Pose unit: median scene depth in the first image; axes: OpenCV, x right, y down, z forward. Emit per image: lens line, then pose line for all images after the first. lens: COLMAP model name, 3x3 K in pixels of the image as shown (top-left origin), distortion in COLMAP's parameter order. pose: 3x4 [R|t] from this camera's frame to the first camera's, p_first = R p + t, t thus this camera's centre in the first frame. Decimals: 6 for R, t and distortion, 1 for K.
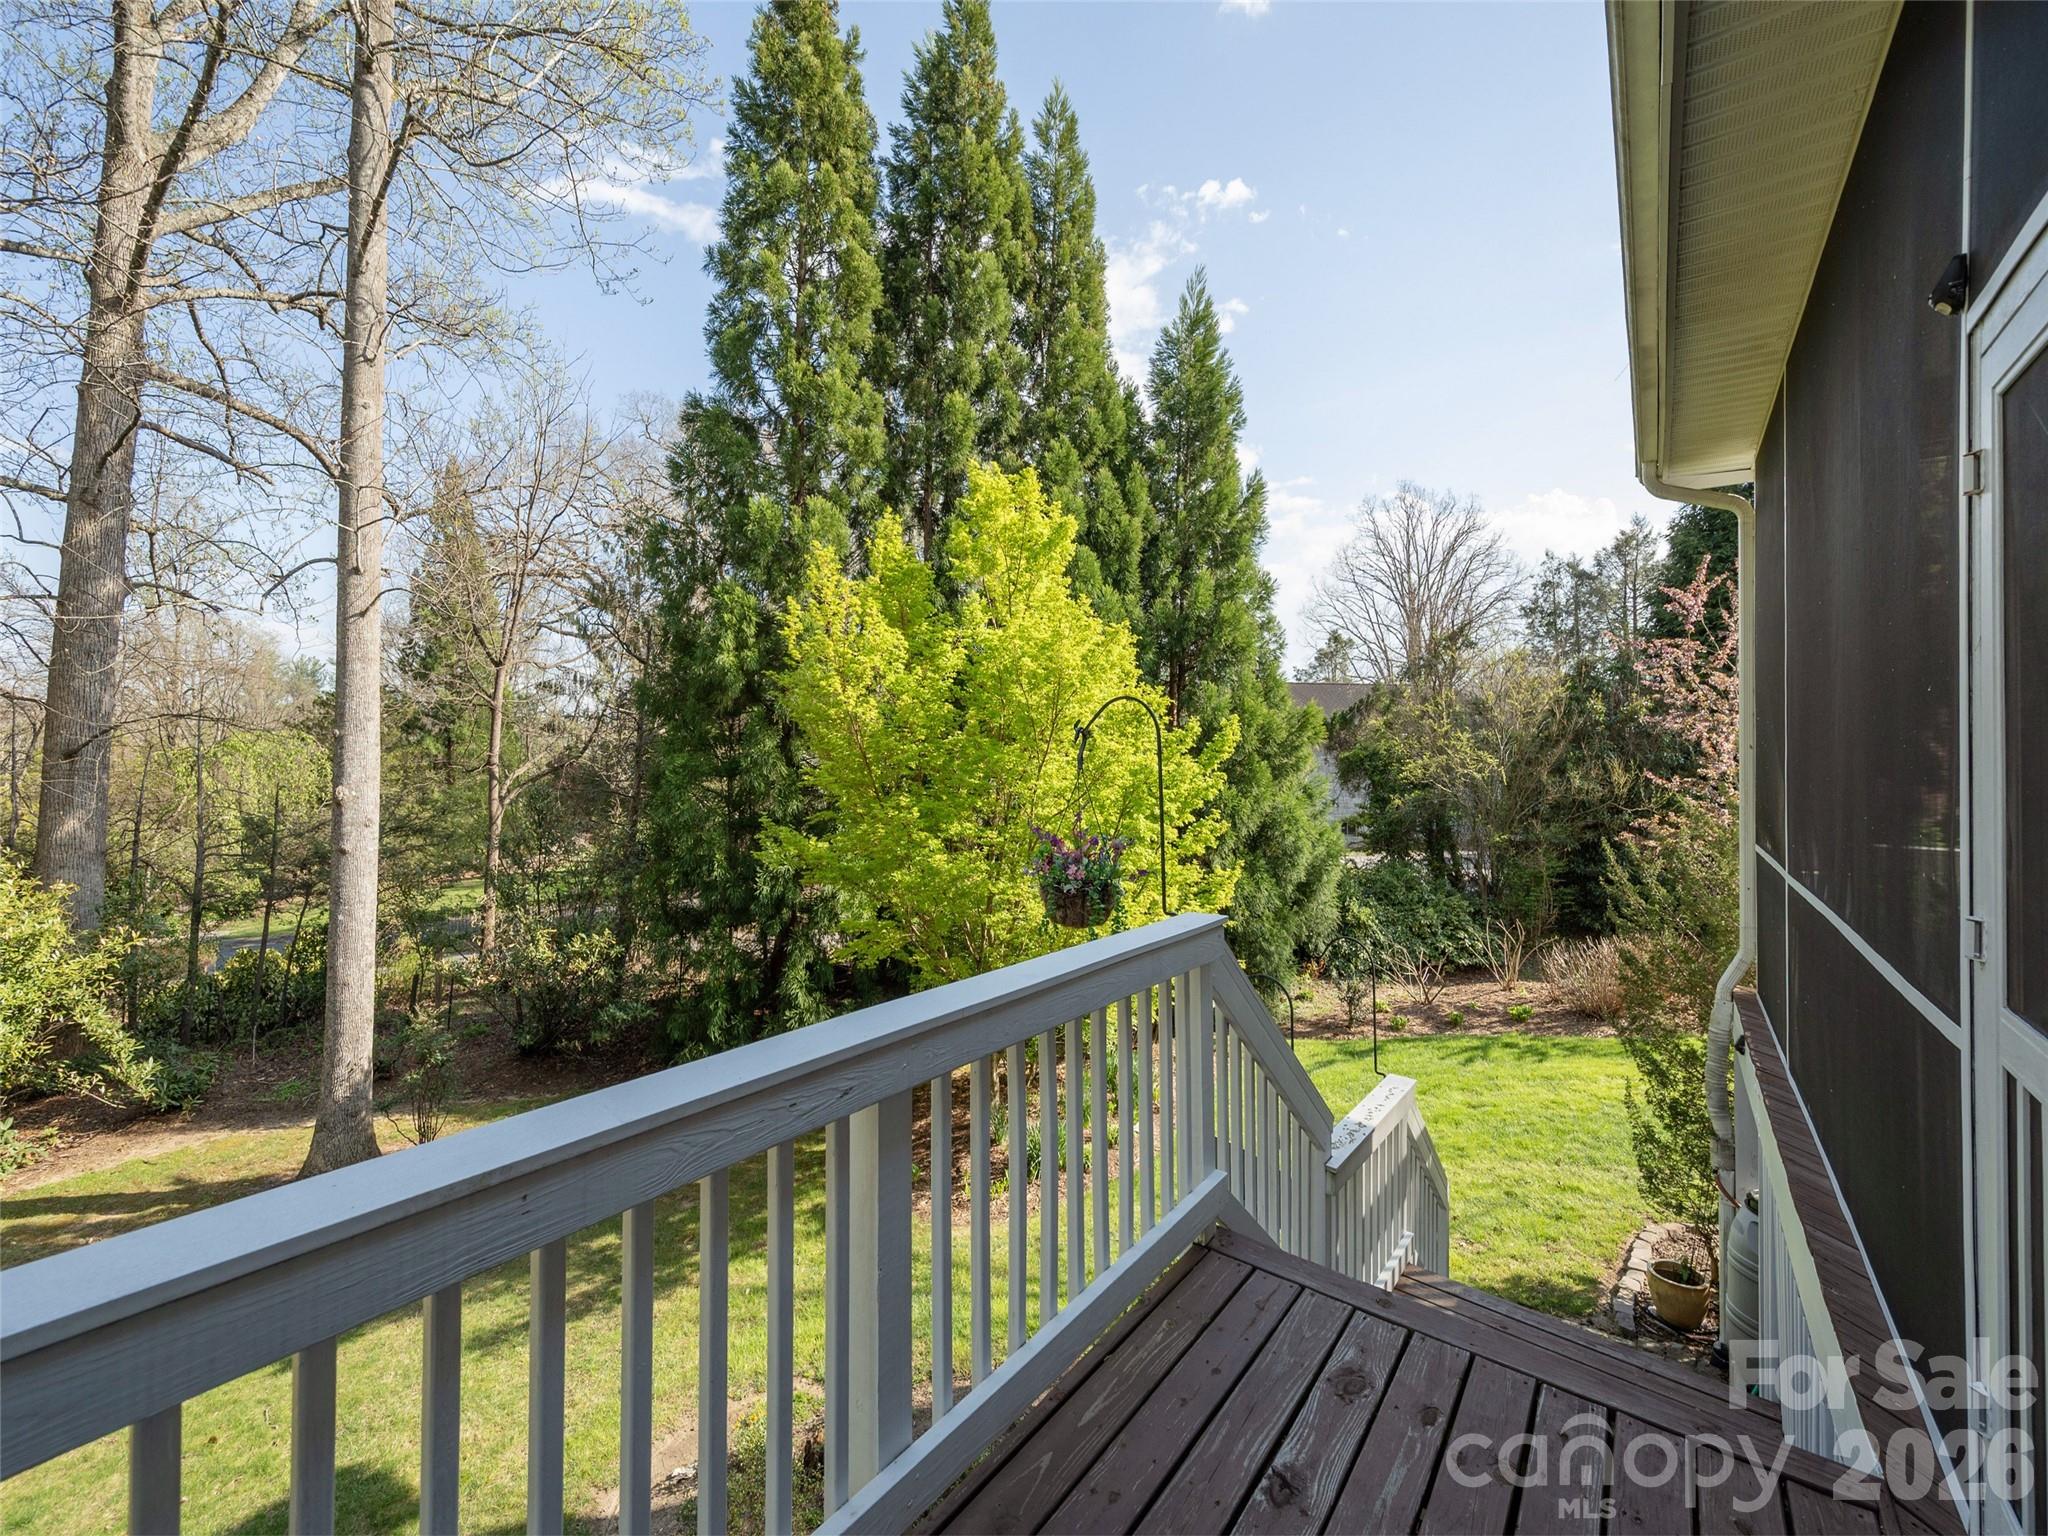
lens RADIAL K [[857.9, 0, 1029.2], [0, 857.9, 753.4], [0, 0, 1]] dist [0.001069, 0.000967]
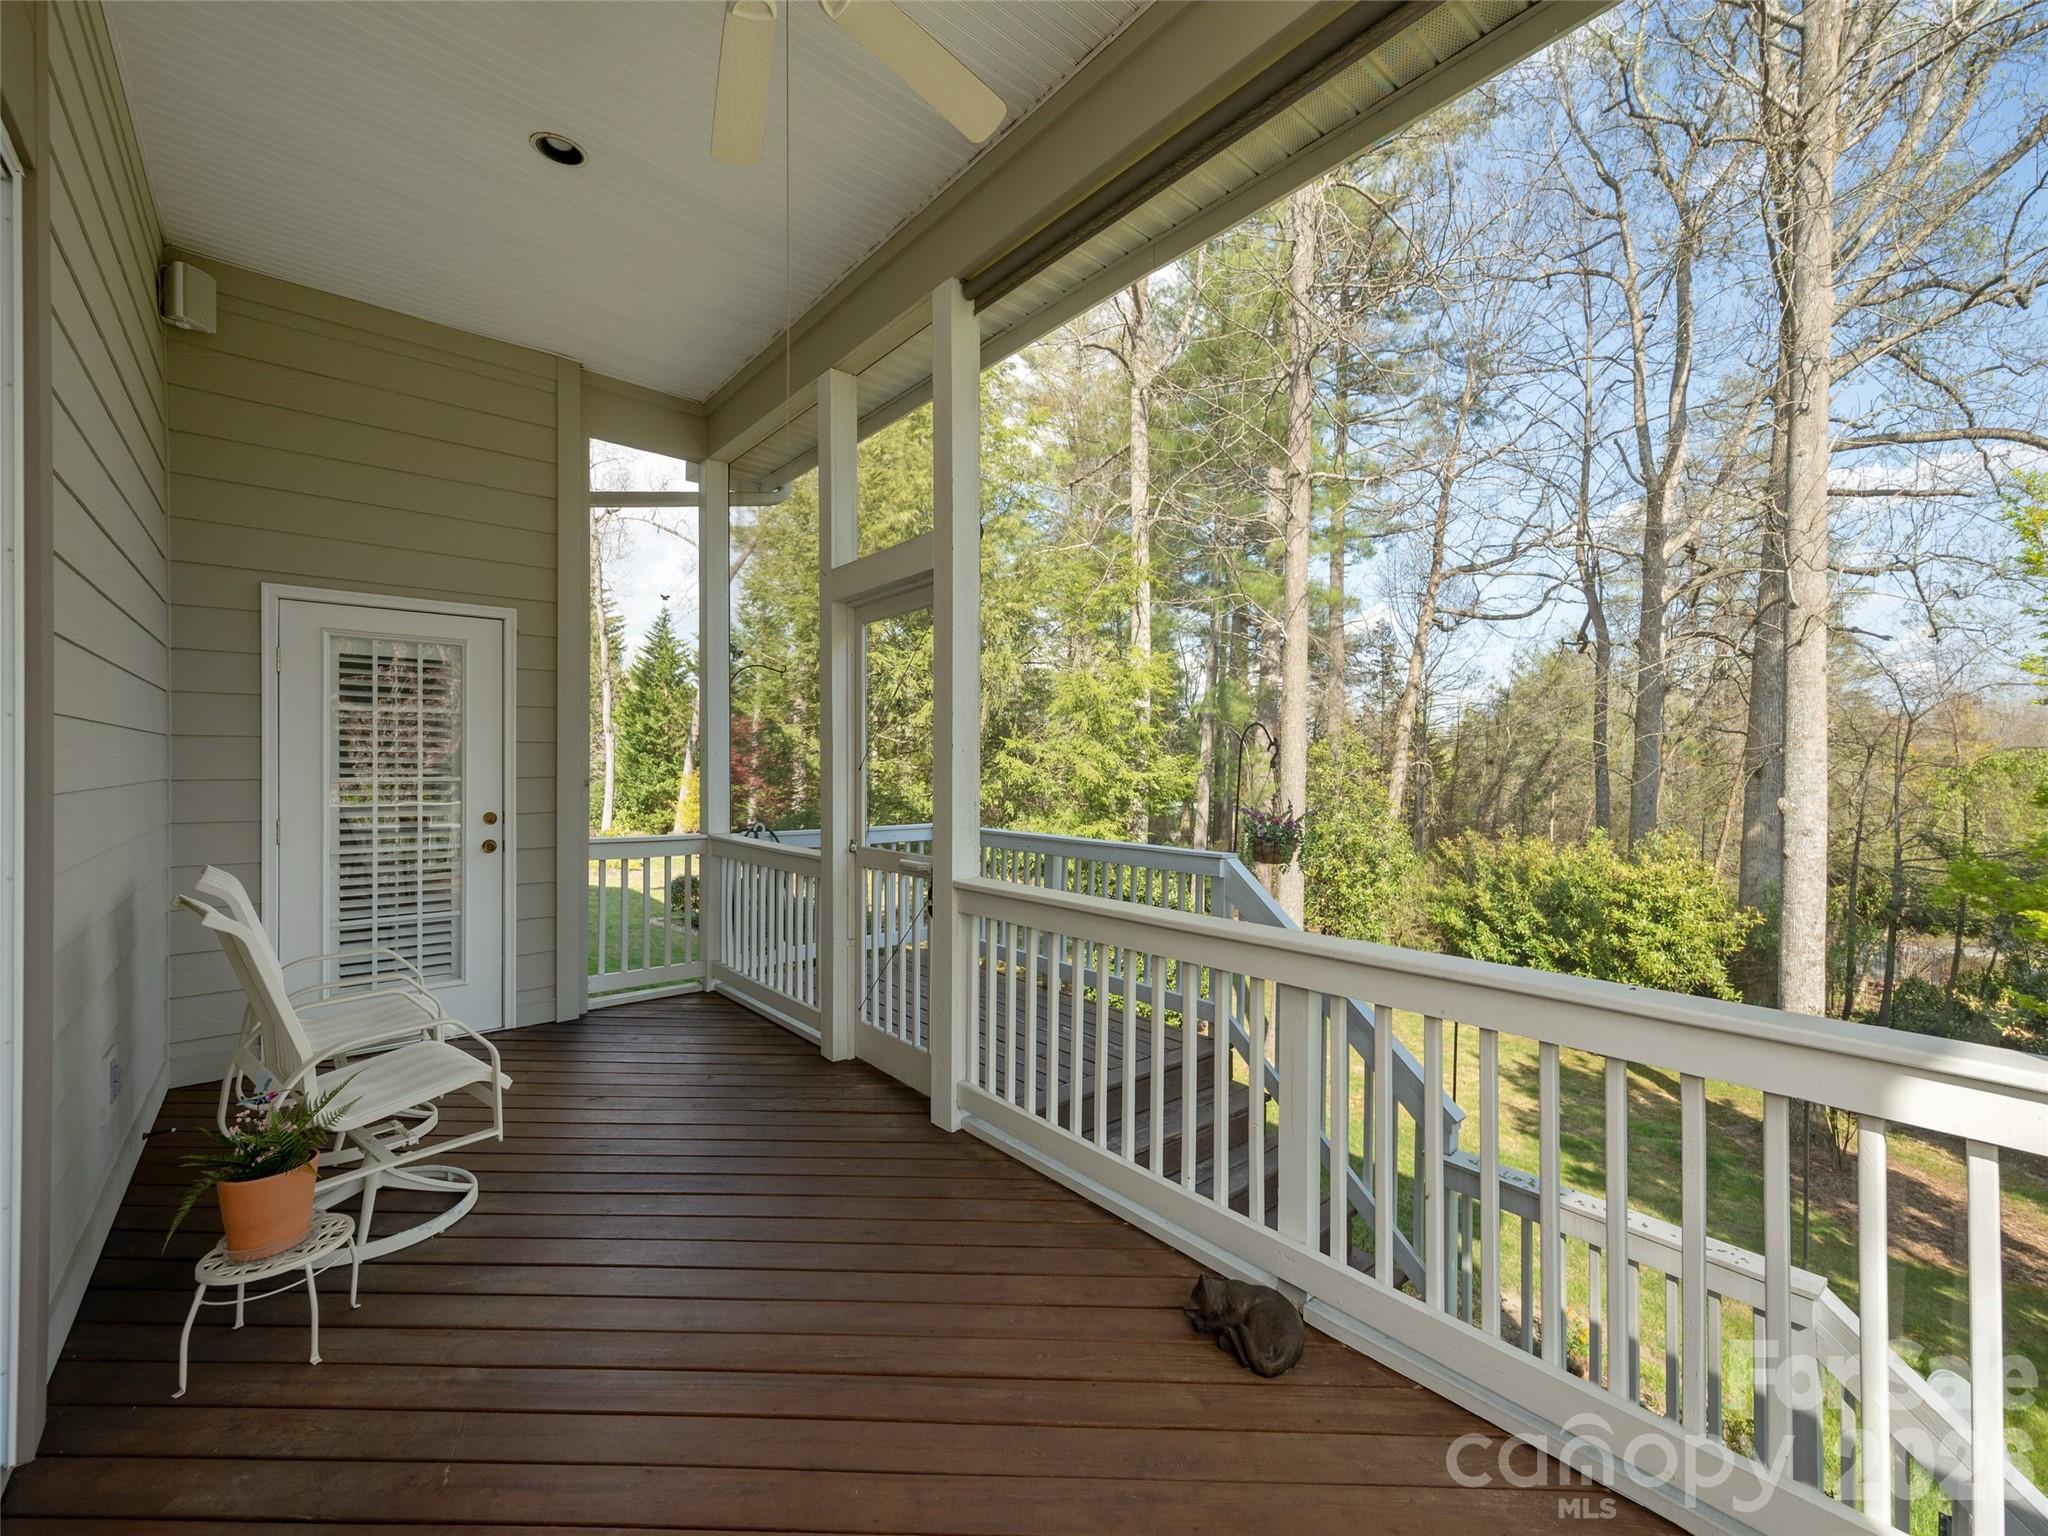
lens RADIAL K [[866.1, 0, 1024.0], [0, 866.1, 768.0], [0, 0, 1]] dist [0.000168, 0.000003]
pose [[-0.234581, -0.009151, -0.972054, 0.372289], [0.003566, 0.999941, -0.010274, 0.004334], [0.972090, -0.005877, -0.234534, 0.200089]]
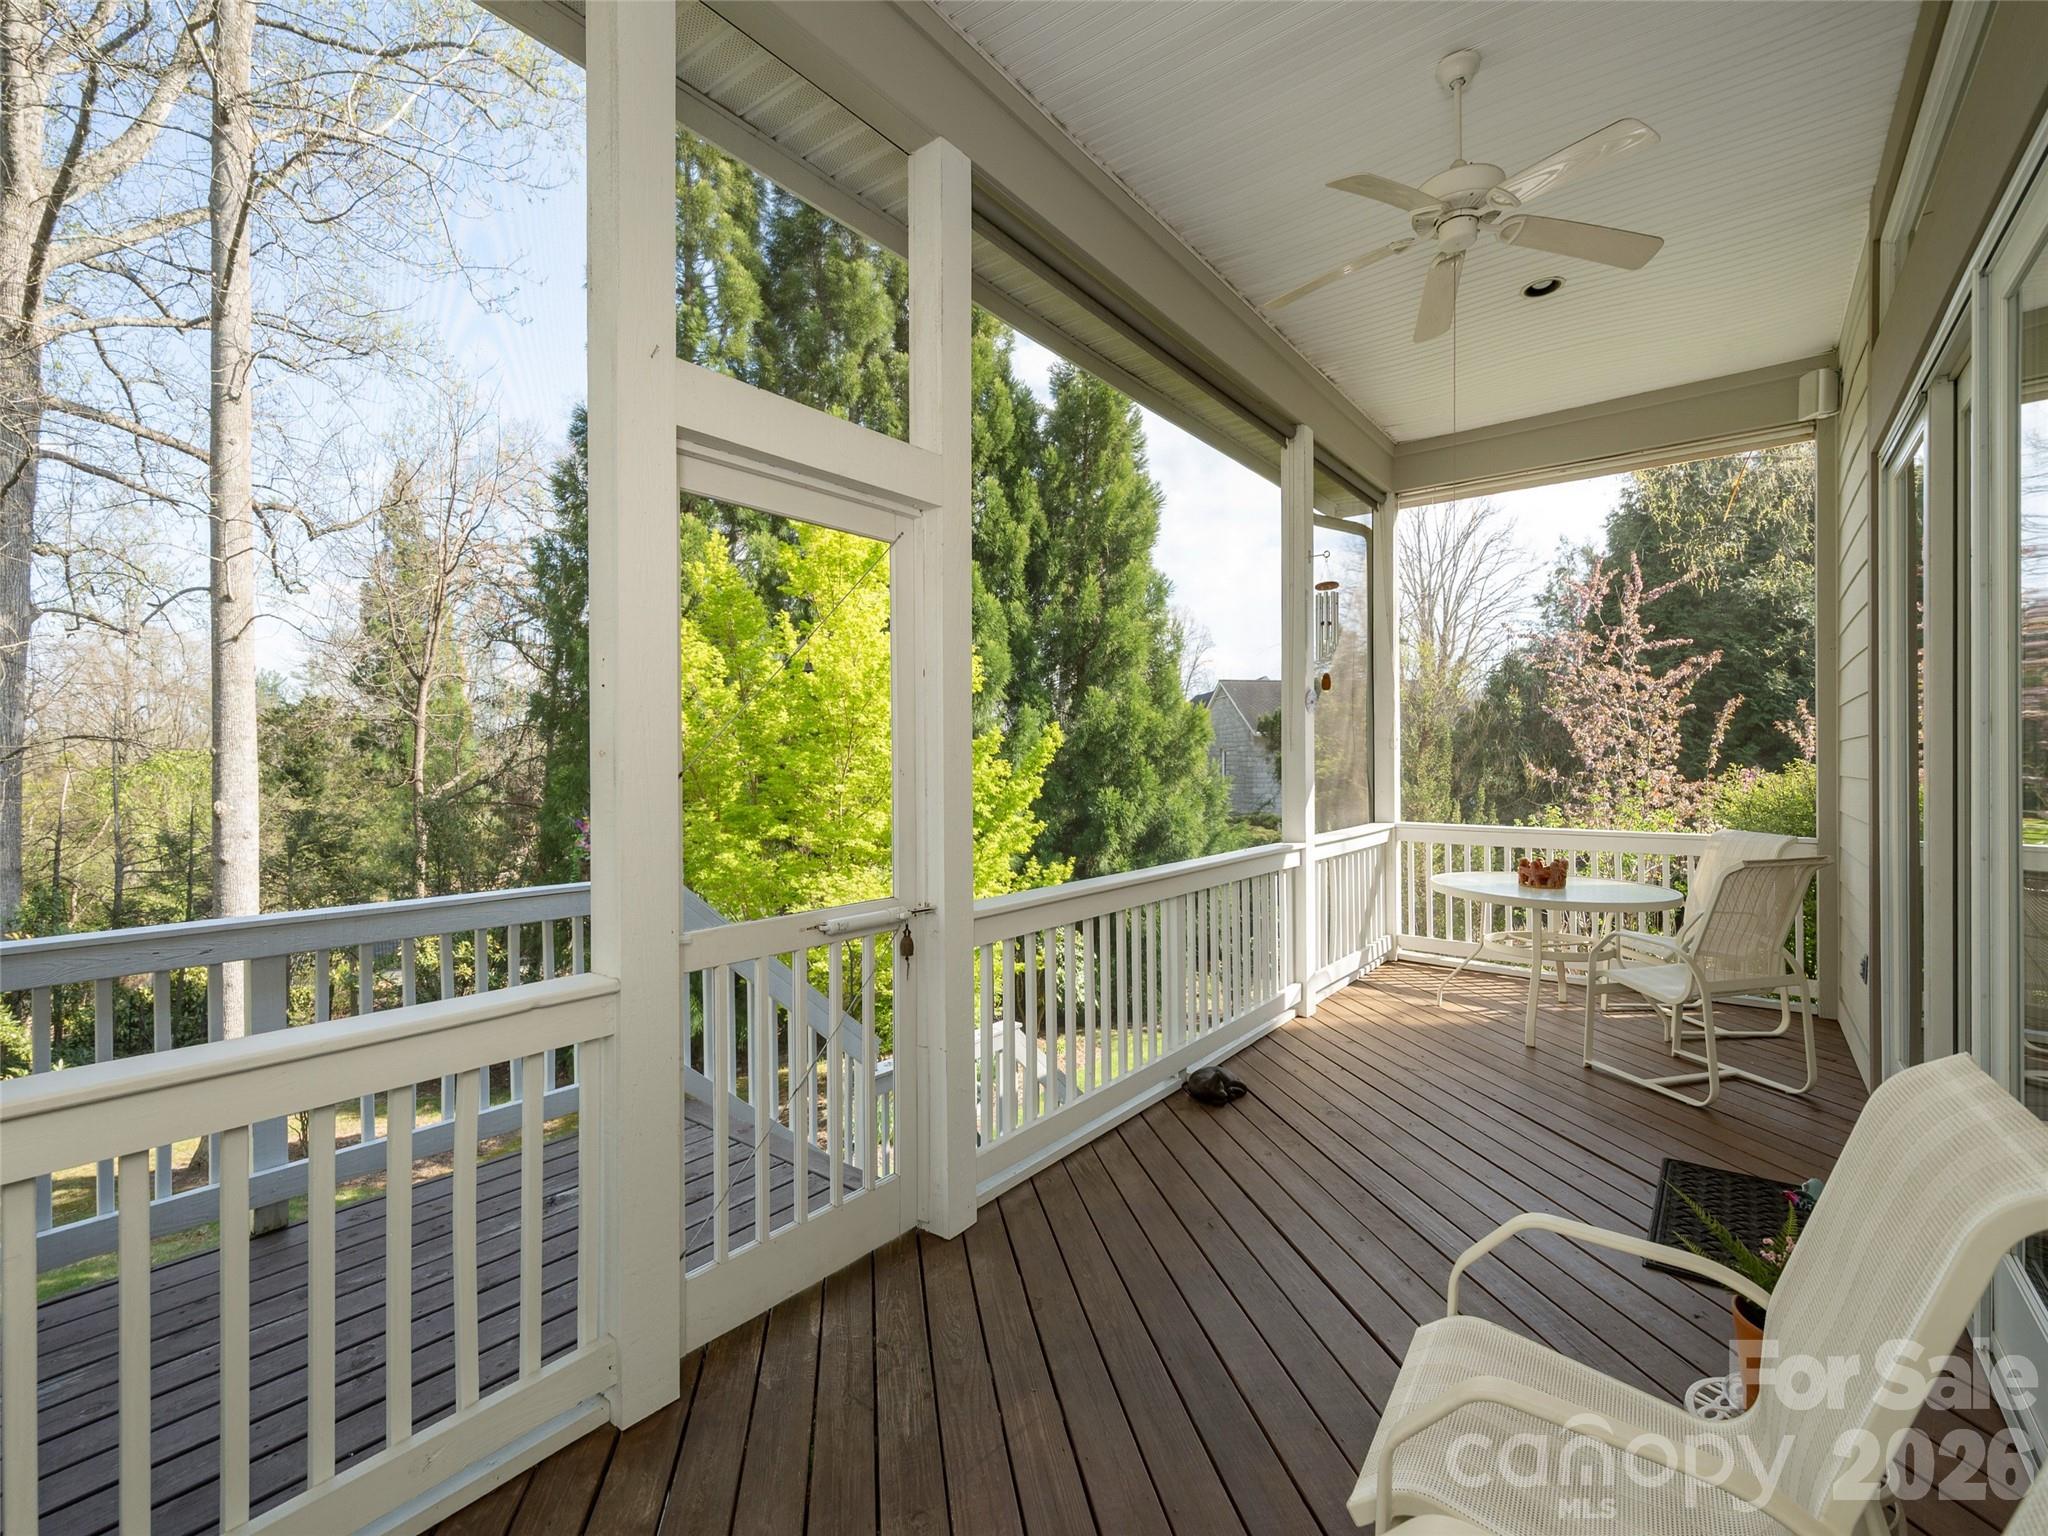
lens RADIAL K [[917.2, 0, 1026.2], [0, 917.2, 774.0], [0, 0, 1]] dist [0.005923, -0.000022]
pose [[0.999731, -0.015572, -0.017172, 0.151382], [0.015833, 0.999760, 0.015149, 0.001869], [0.016932, -0.015417, 0.999738, -0.086873]]
